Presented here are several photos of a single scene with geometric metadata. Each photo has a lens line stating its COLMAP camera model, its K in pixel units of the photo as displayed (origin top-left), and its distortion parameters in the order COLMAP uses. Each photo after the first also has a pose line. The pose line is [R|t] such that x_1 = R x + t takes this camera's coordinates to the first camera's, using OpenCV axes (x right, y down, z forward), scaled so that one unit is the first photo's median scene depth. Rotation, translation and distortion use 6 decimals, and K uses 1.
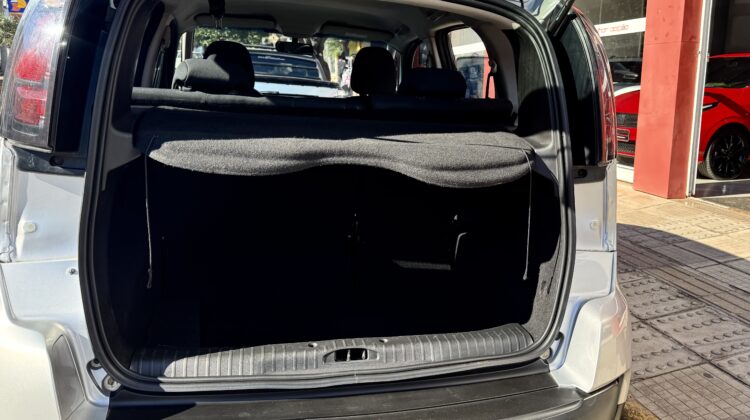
lens RADIAL K [[539.1, 0, 374.5], [0, 539.1, 178.4], [0, 0, 1]] dist [-0.002341, -0.013953]
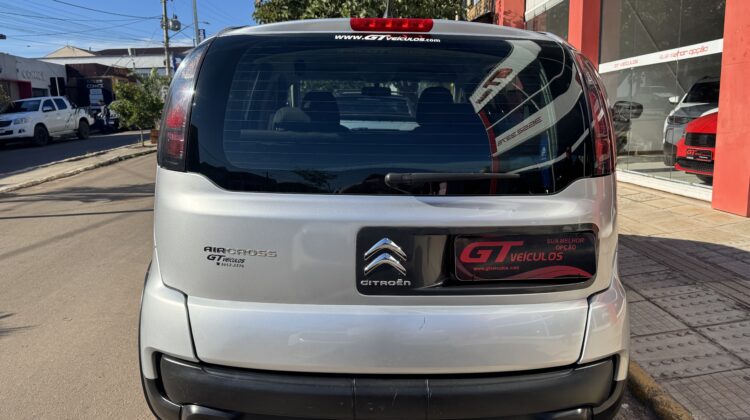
lens RADIAL K [[539.1, 0, 374.5], [0, 539.1, 214.4], [0, 0, 1]] dist [-0.002341, -0.013953]
pose [[0.967488, -0.003287, -0.252896, 0.159520], [0.004572, 0.999979, 0.004493, 0.031744], [0.252876, -0.005504, 0.967483, -0.185926]]
